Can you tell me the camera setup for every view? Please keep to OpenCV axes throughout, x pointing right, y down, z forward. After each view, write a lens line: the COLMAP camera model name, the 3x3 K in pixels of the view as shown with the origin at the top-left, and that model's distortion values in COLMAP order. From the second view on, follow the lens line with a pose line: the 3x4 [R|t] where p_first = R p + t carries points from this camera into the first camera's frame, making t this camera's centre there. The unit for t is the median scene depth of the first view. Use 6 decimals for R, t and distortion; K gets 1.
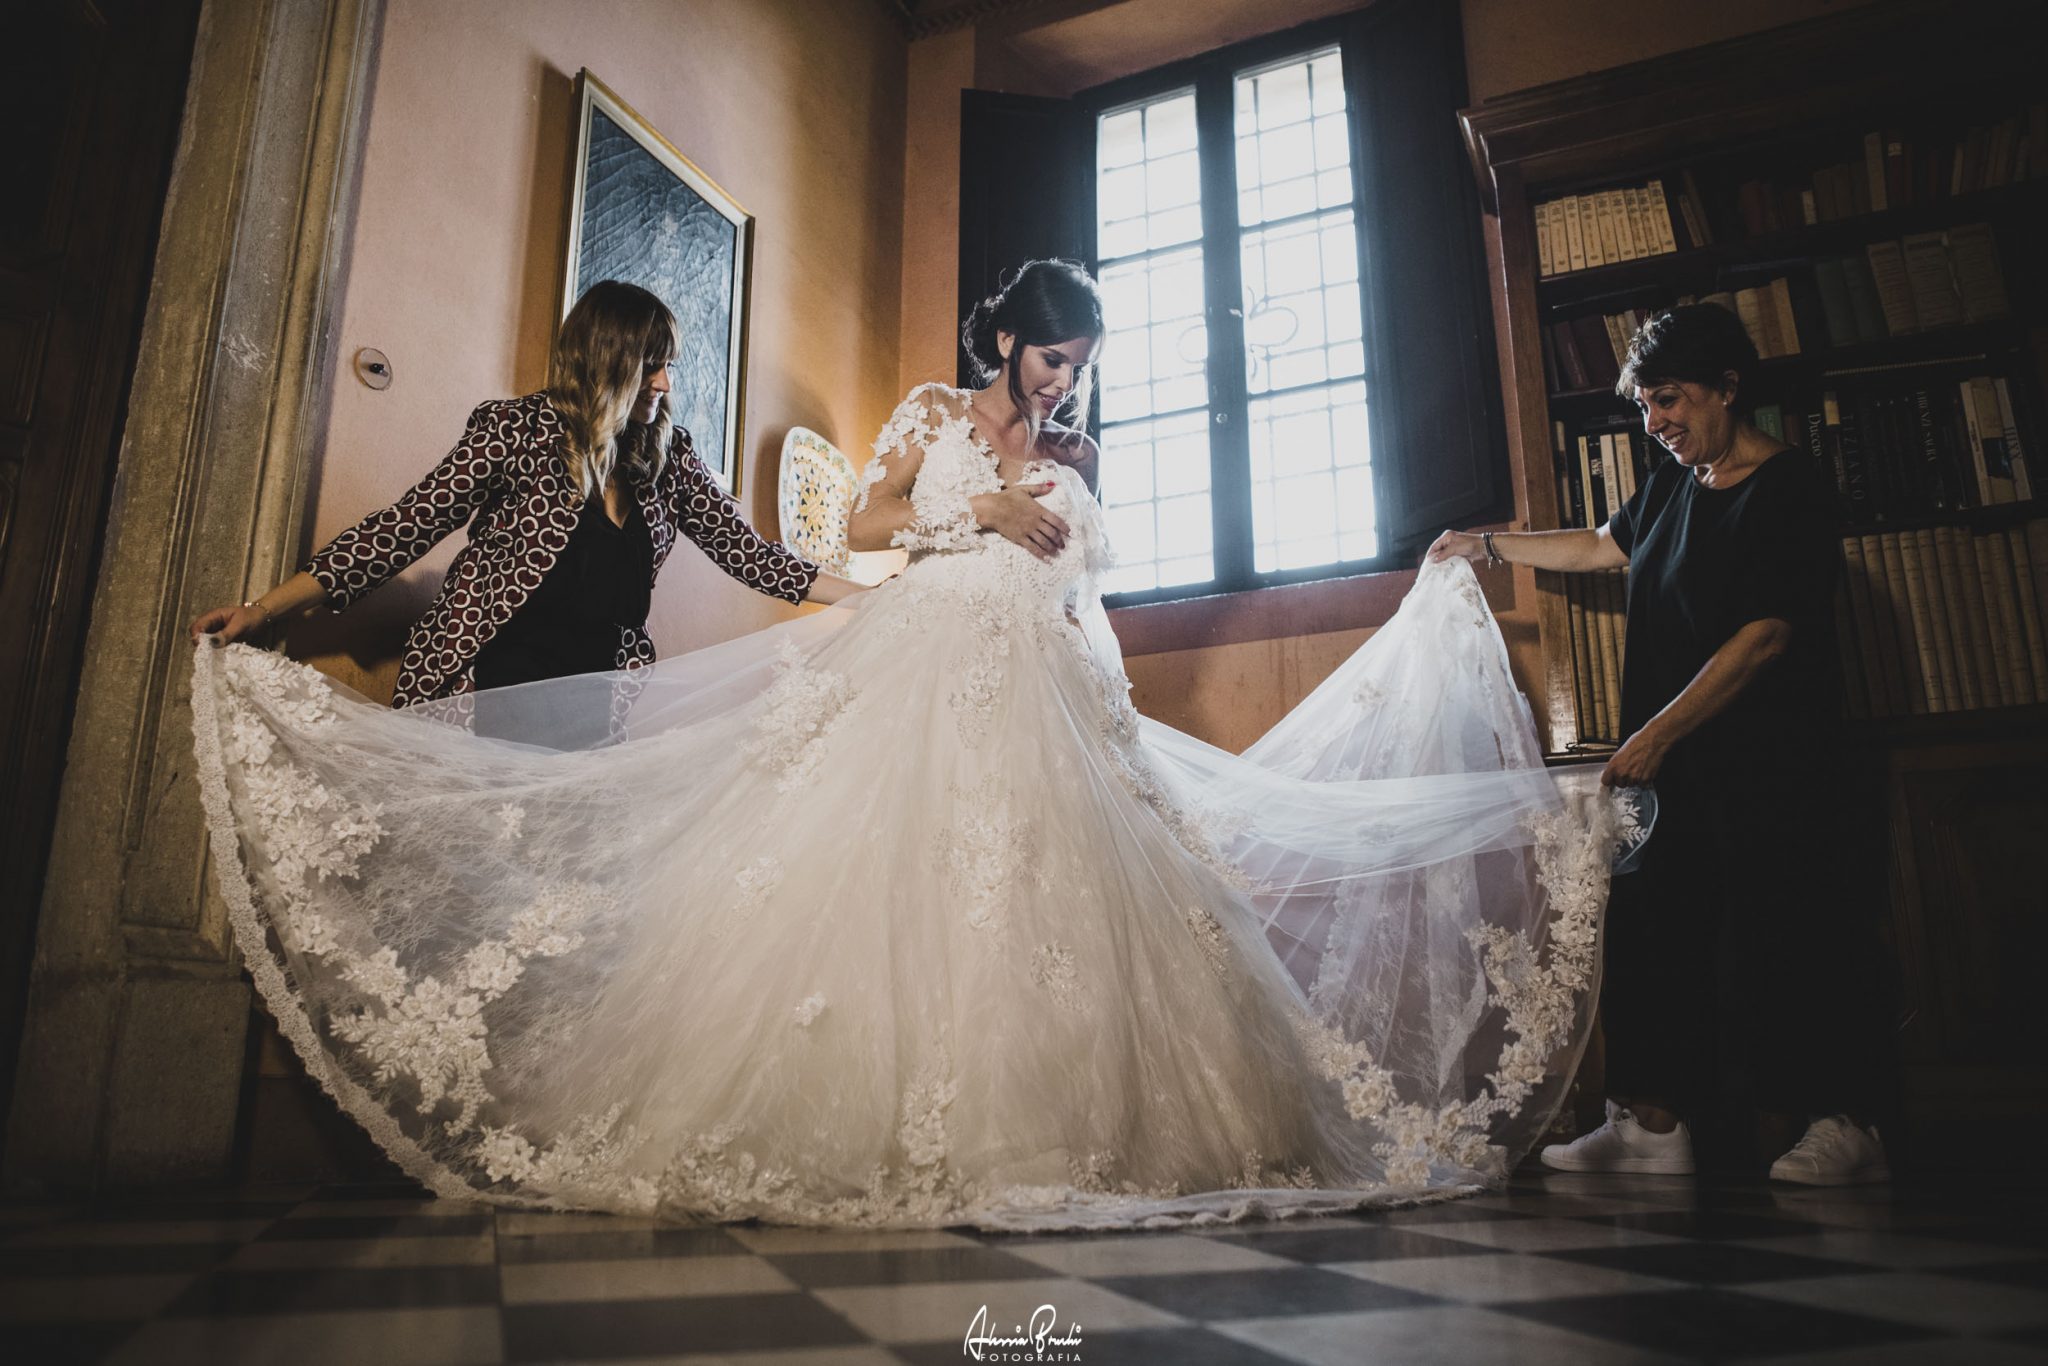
lens RADIAL K [[1501.2, 0, 1020.2], [0, 1501.2, 700.6], [0, 0, 1]] dist [-0.015777, 0.003358]
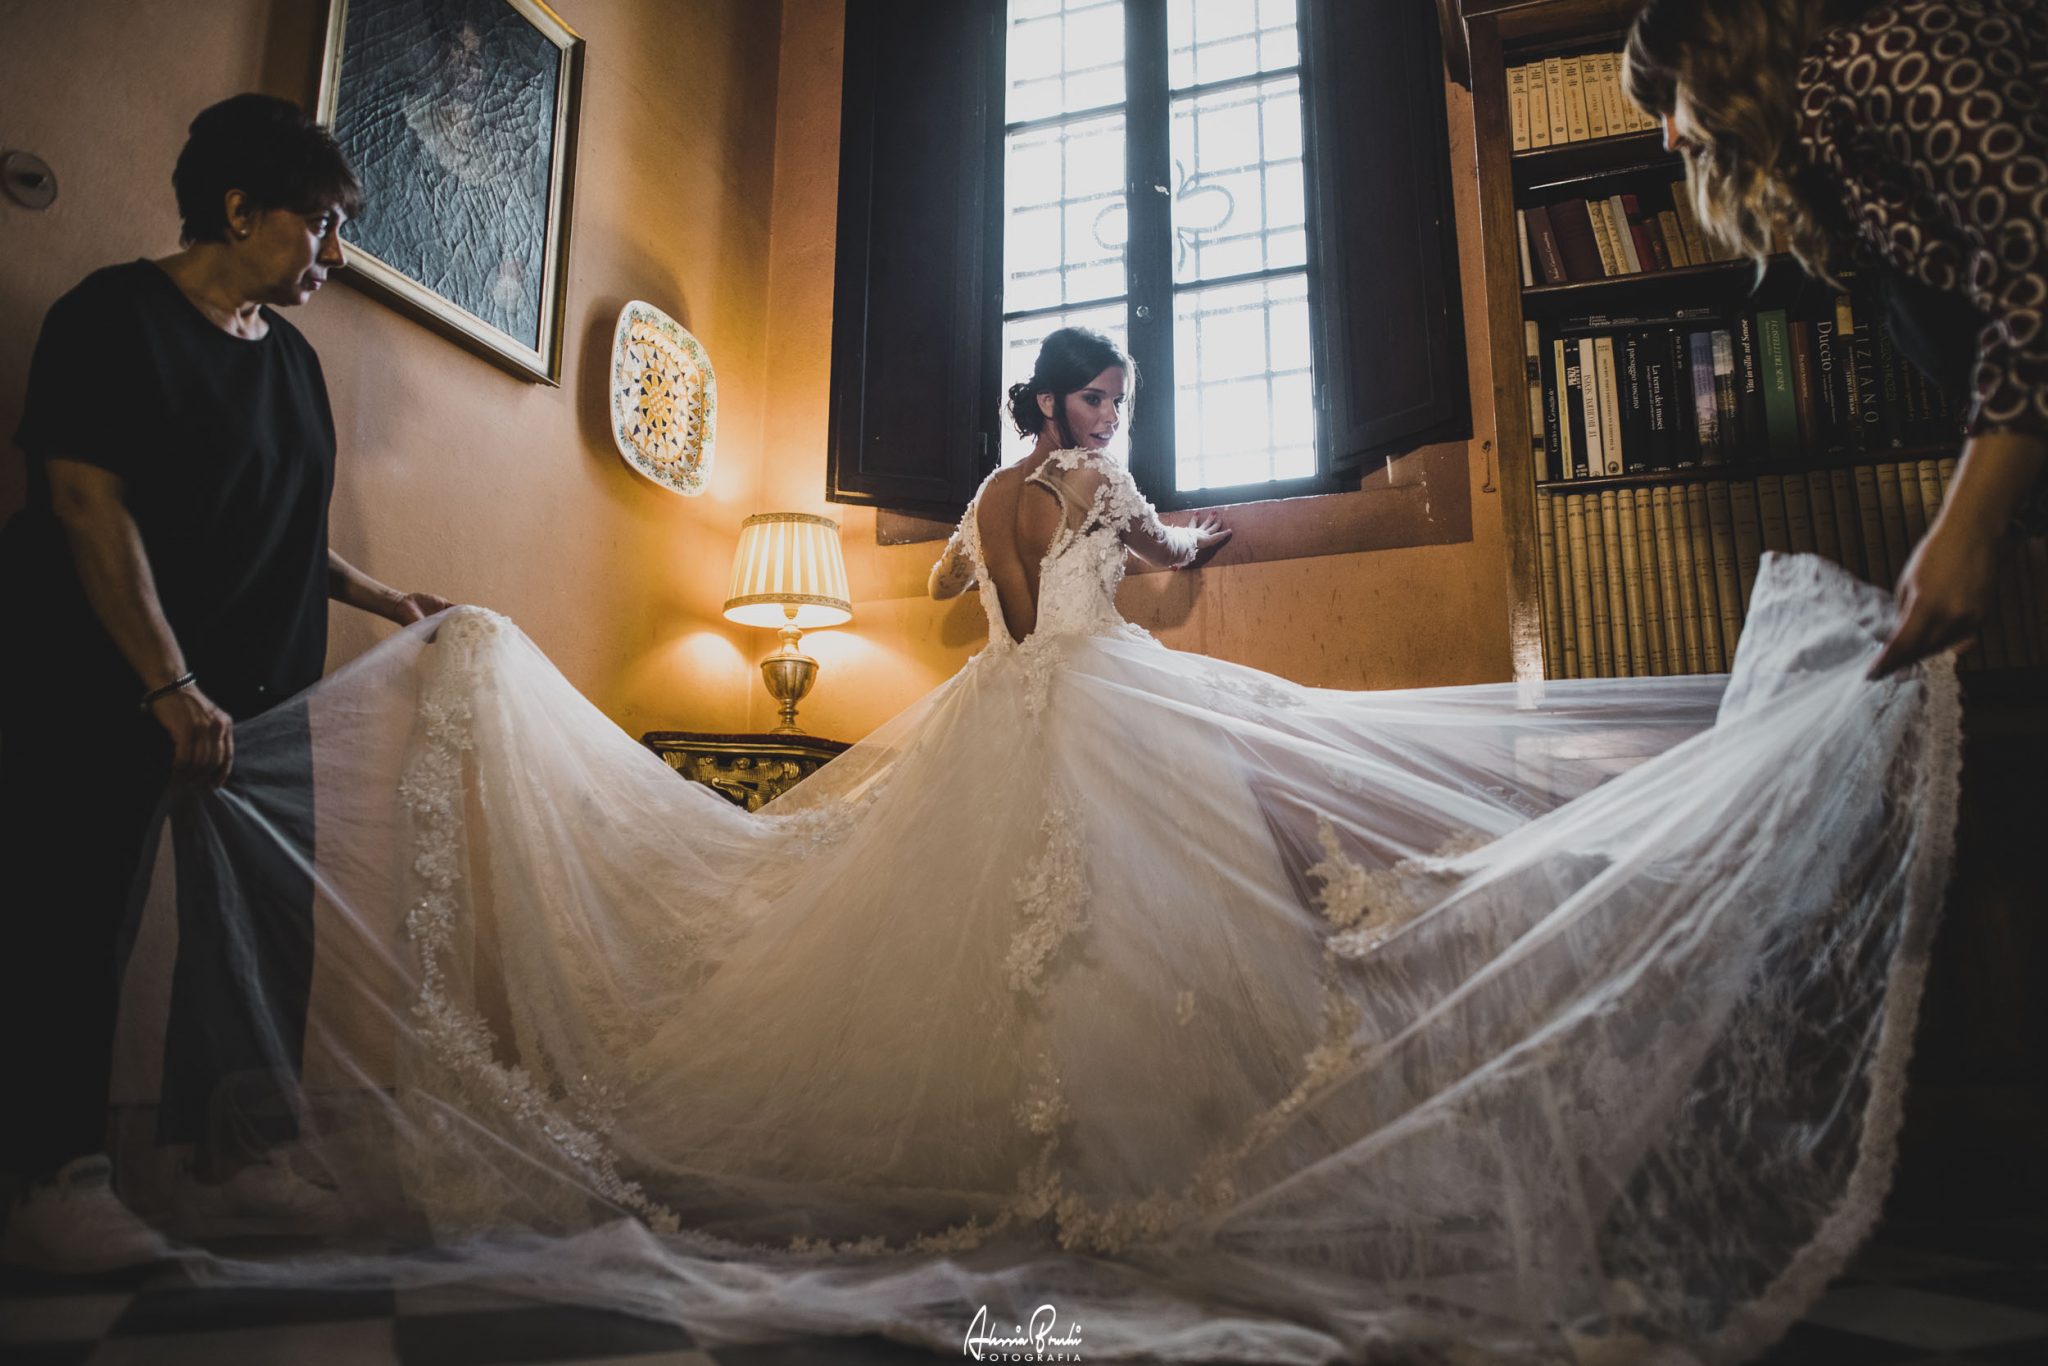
lens RADIAL K [[1501.2, 0, 1020.2], [0, 1501.2, 700.6], [0, 0, 1]] dist [-0.015777, 0.003358]
pose [[0.998371, 0.018862, 0.053844, 0.023987], [-0.021305, 0.998753, 0.045157, -0.002105], [-0.052926, -0.046231, 0.997528, 0.144810]]
